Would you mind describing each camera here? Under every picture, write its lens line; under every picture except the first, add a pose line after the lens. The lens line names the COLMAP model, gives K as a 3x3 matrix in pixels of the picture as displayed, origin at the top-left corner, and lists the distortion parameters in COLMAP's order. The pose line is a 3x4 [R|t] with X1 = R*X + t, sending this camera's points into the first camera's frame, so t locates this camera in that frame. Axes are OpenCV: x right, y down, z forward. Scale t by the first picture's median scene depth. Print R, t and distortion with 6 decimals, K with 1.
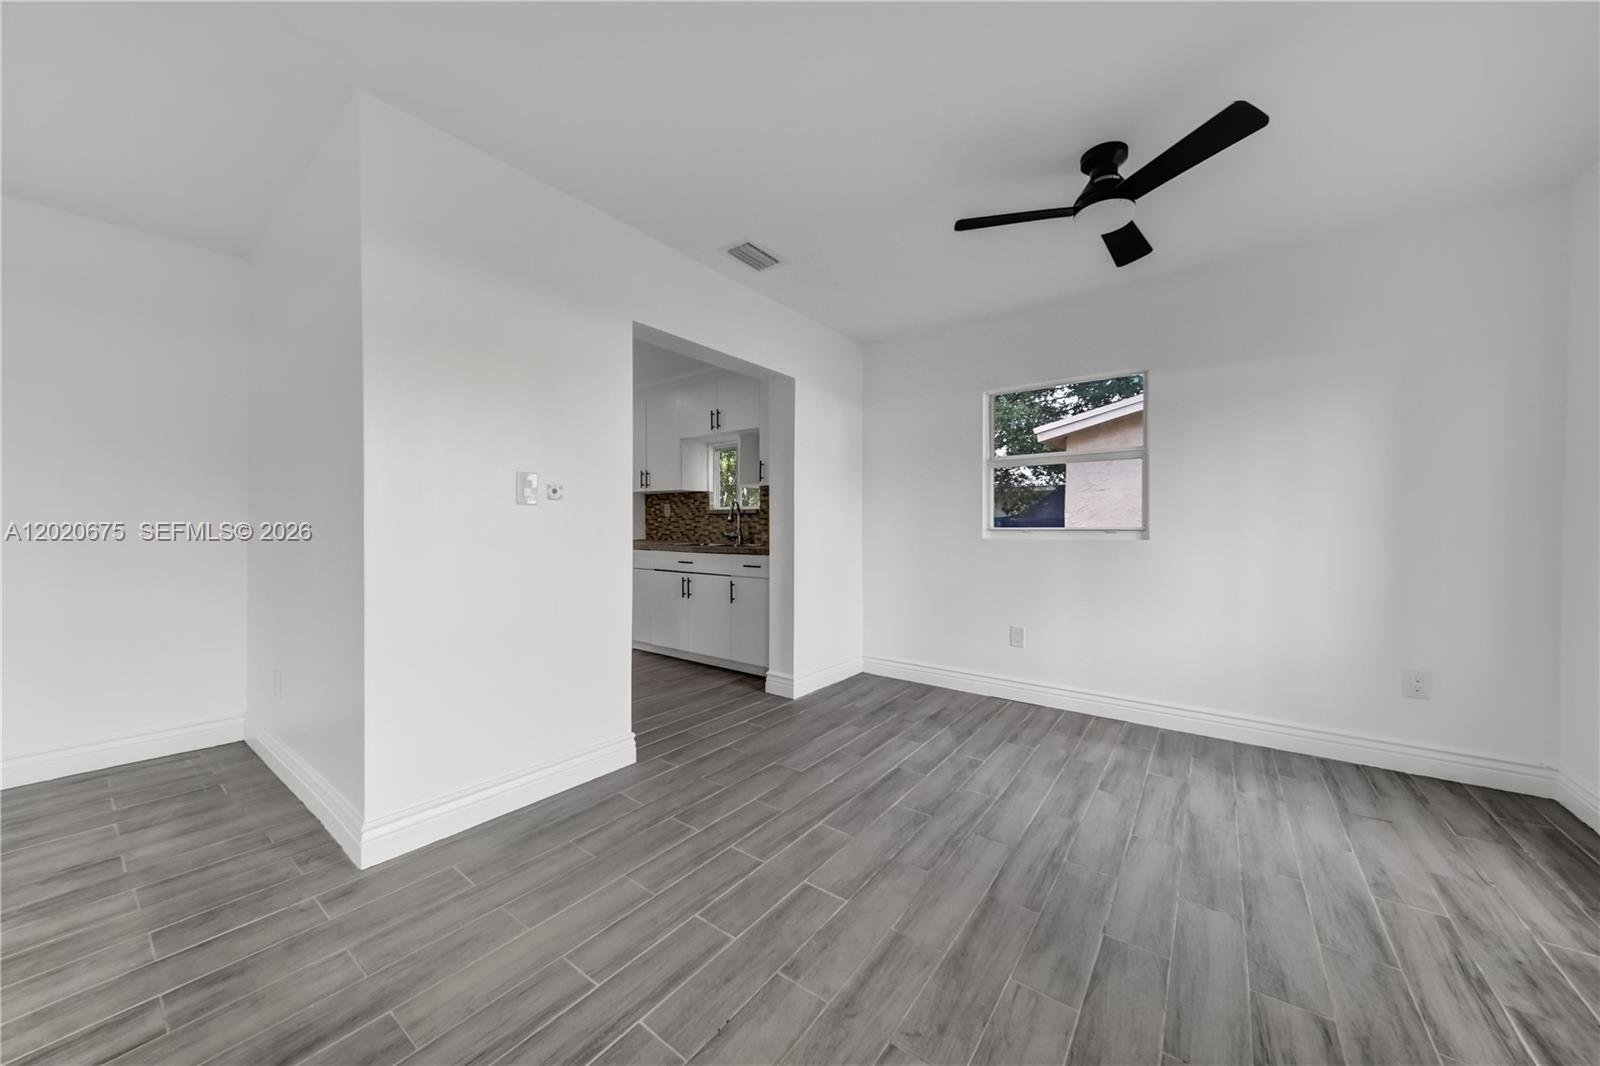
lens RADIAL K [[559.0, 0, 800.0], [0, 559.0, 533.0], [0, 0, 1]] dist [0.001499, -0.000157]
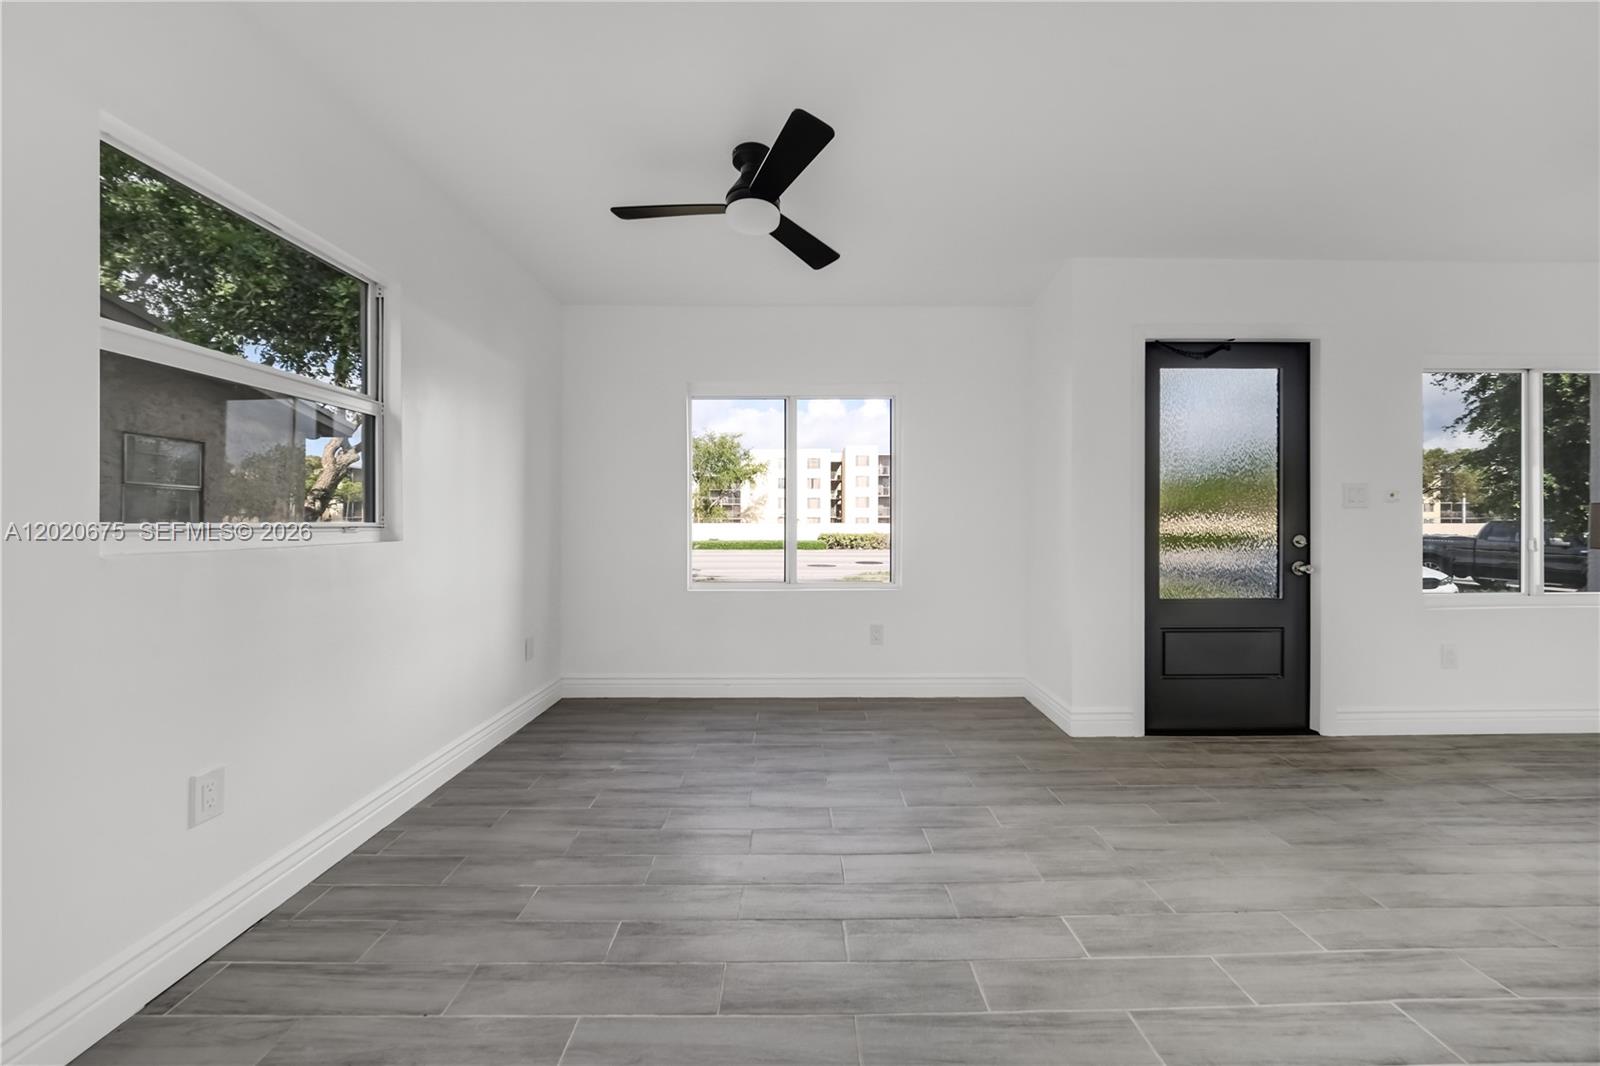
lens RADIAL K [[573.0, 0, 801.0], [0, 573.0, 518.7], [0, 0, 1]] dist [-0.006385, -0.000525]
pose [[-0.610314, 0.001940, 0.792157, -0.258425], [0.006271, 0.999977, 0.002382, -0.014617], [-0.792135, 0.006422, -0.610312, 1.203949]]
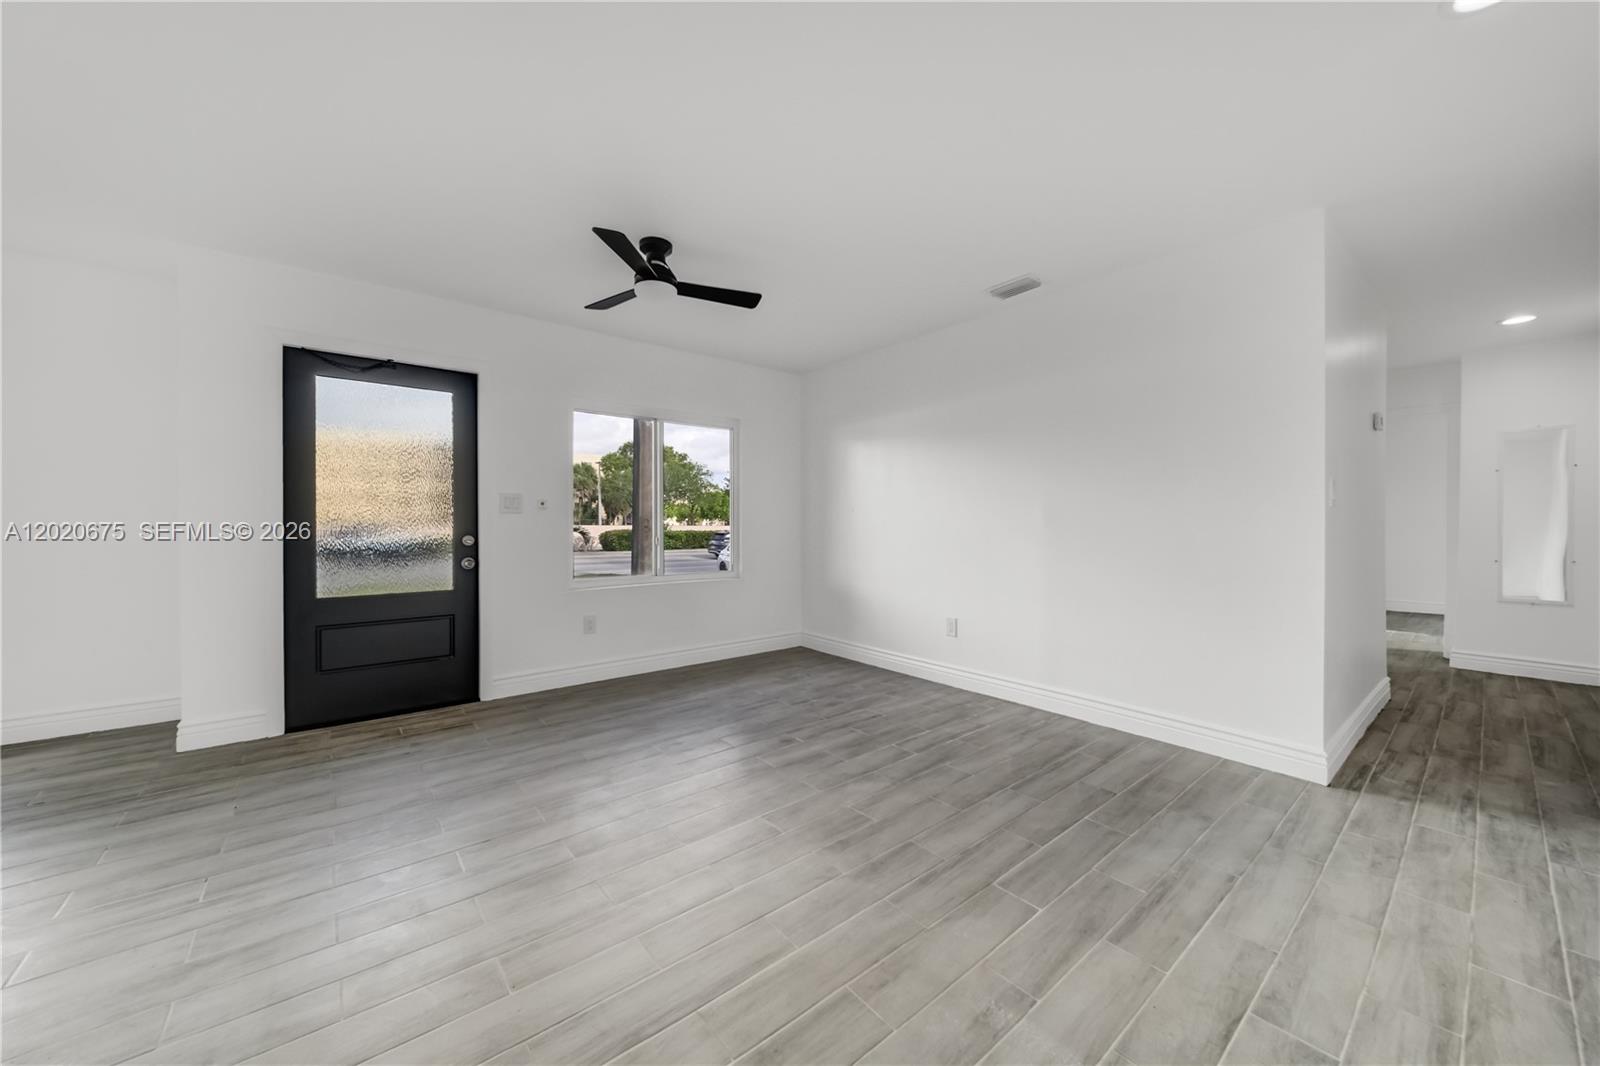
lens RADIAL K [[575.1, 0, 791.7], [0, 575.1, 529.6], [0, 0, 1]] dist [0.015137, -0.007937]
pose [[-0.969676, -0.007656, 0.244276, -1.037890], [-0.002691, 0.999783, 0.020654, -0.018153], [-0.244381, 0.019370, -0.969486, 0.861007]]
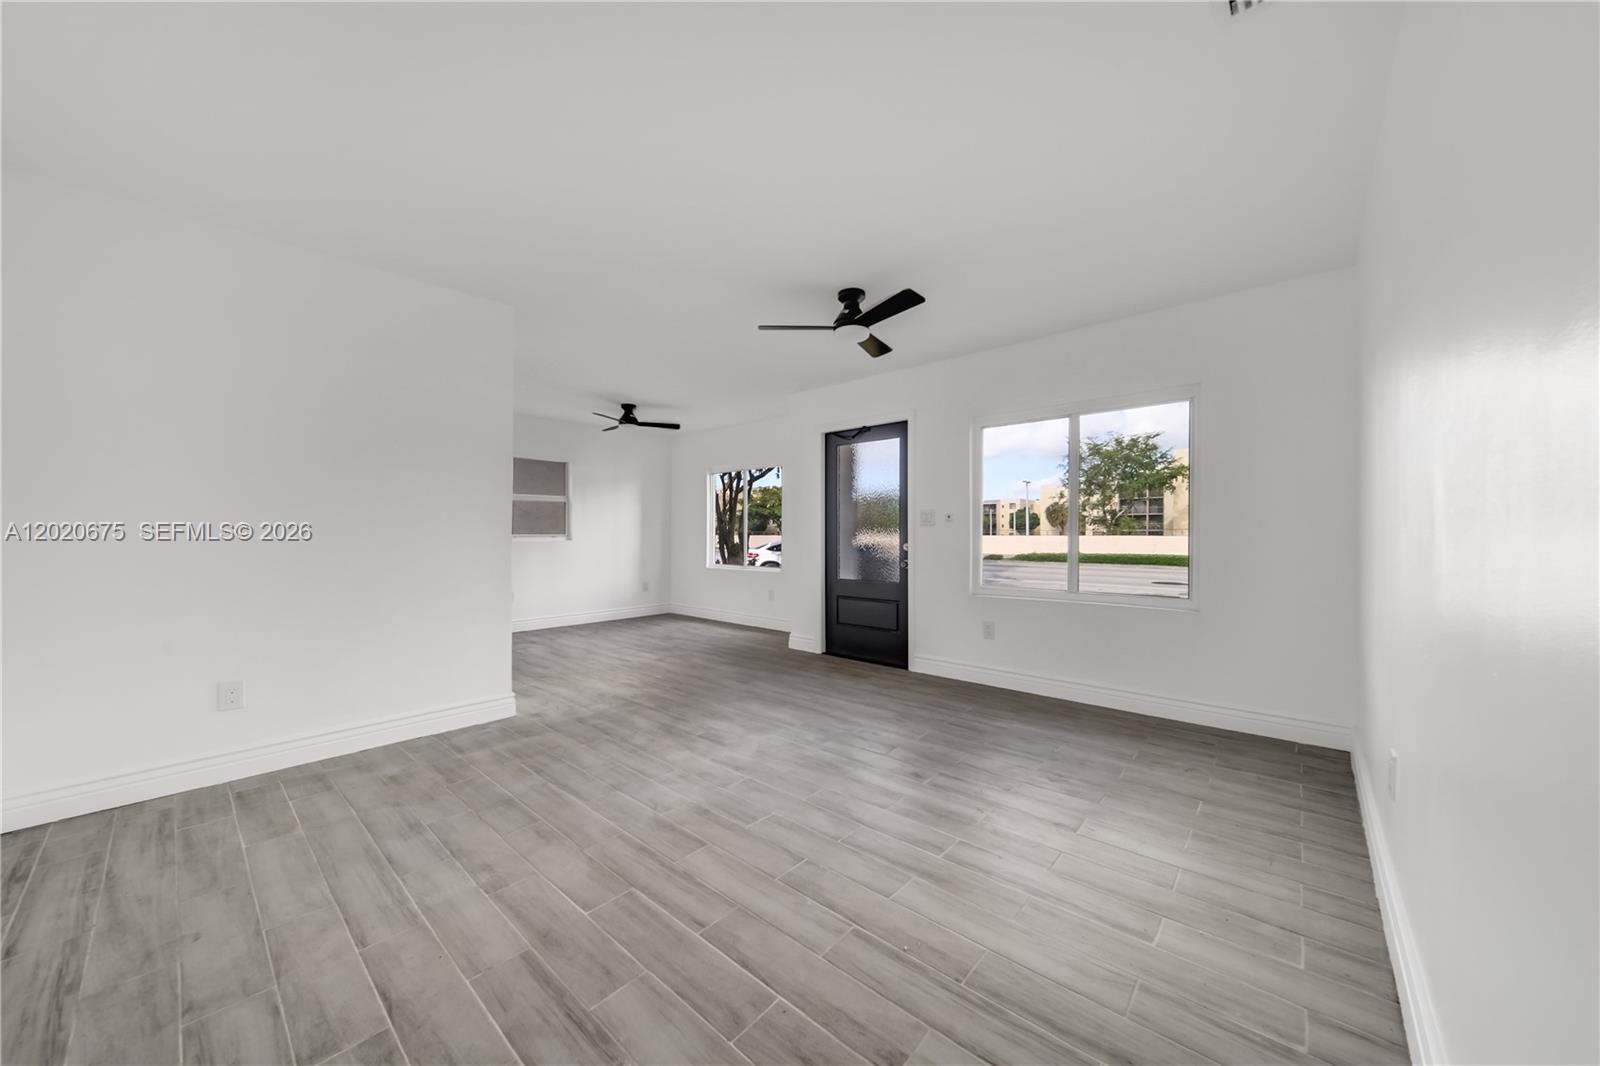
lens RADIAL K [[562.8, 0, 803.7], [0, 562.8, 536.3], [0, 0, 1]] dist [0.005972, -0.002271]
pose [[0.080264, -0.004844, 0.996762, -1.741888], [0.009772, 0.999944, 0.004073, -0.005254], [-0.996726, 0.009414, 0.080307, -0.094325]]
